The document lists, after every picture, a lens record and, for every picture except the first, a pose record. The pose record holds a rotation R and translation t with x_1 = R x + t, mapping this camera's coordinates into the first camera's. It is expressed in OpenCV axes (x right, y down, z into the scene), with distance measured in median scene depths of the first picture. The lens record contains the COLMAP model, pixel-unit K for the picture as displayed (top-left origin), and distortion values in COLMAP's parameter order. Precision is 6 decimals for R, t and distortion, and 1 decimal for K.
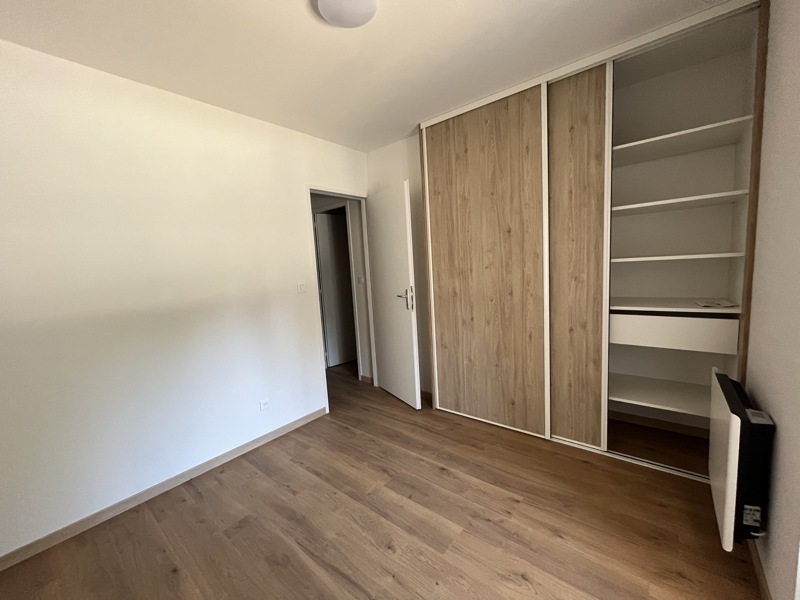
lens RADIAL K [[321.1, 0, 400.0], [0, 321.1, 300.0], [0, 0, 1]] dist [-0.002677, -0.000436]
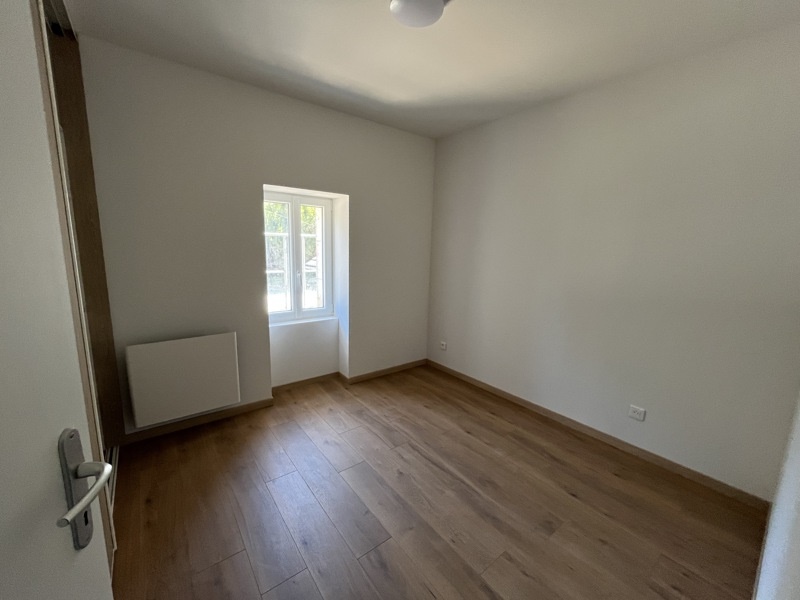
lens RADIAL K [[321.1, 0, 400.0], [0, 321.1, 300.0], [0, 0, 1]] dist [-0.002677, -0.000436]
pose [[-0.975448, -0.003905, 0.220196, -0.290352], [0.053620, 0.965544, 0.254655, -0.210140], [-0.213603, 0.260210, -0.941629, 1.908583]]
